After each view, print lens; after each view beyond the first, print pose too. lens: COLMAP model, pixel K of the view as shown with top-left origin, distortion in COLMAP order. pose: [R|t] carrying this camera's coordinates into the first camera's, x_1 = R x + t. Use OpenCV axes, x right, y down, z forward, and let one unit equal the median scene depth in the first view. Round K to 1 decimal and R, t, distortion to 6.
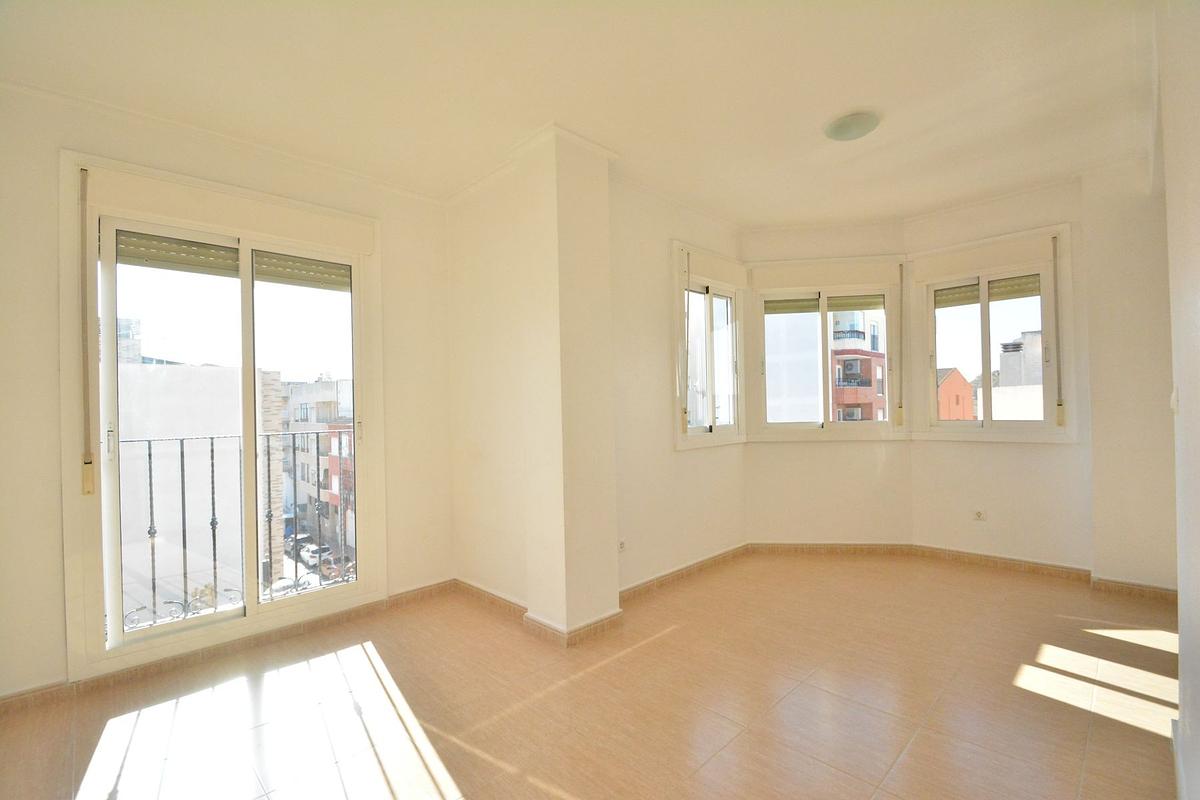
lens RADIAL K [[527.5, 0, 596.6], [0, 527.5, 406.1], [0, 0, 1]] dist [0.014474, -0.016545]
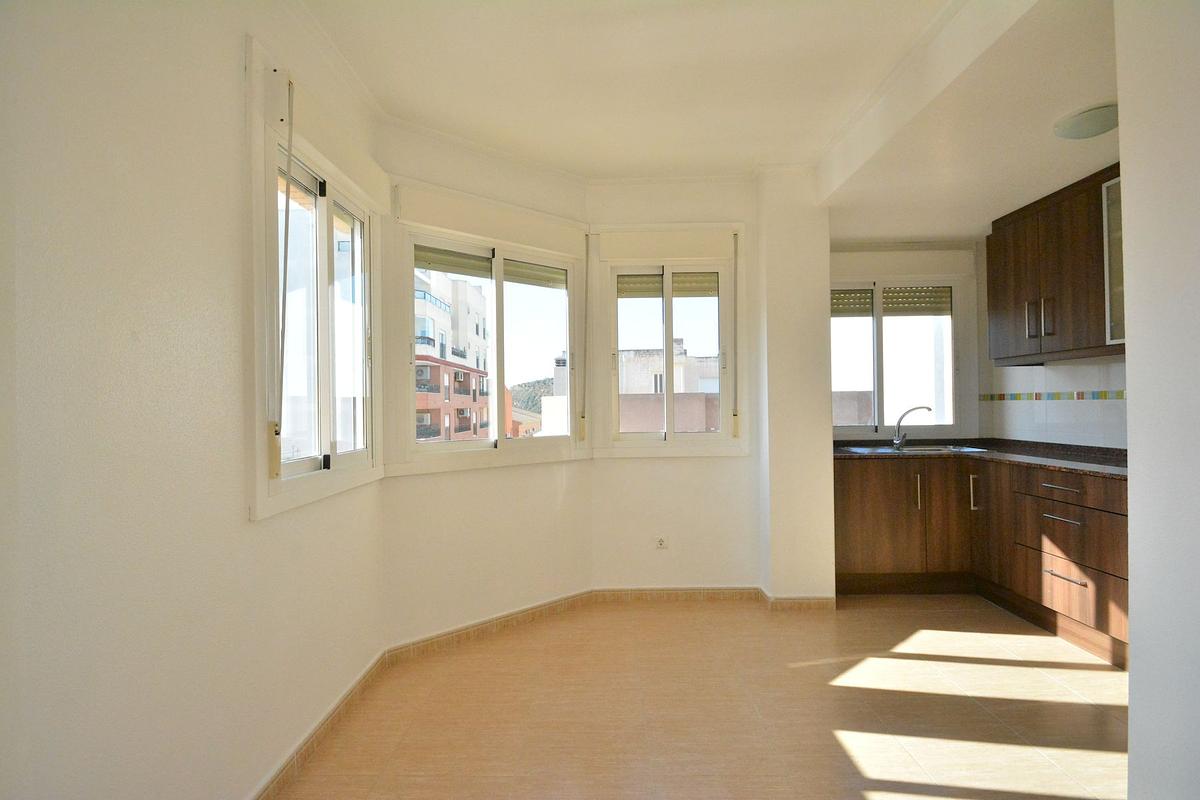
lens RADIAL K [[527.5, 0, 596.6], [0, 527.5, 406.1], [0, 0, 1]] dist [0.014474, -0.016545]
pose [[0.705642, 0.010293, 0.708494, 0.034666], [-0.003415, 0.999932, -0.011125, -0.006088], [-0.708561, 0.005431, 0.705629, 0.430777]]
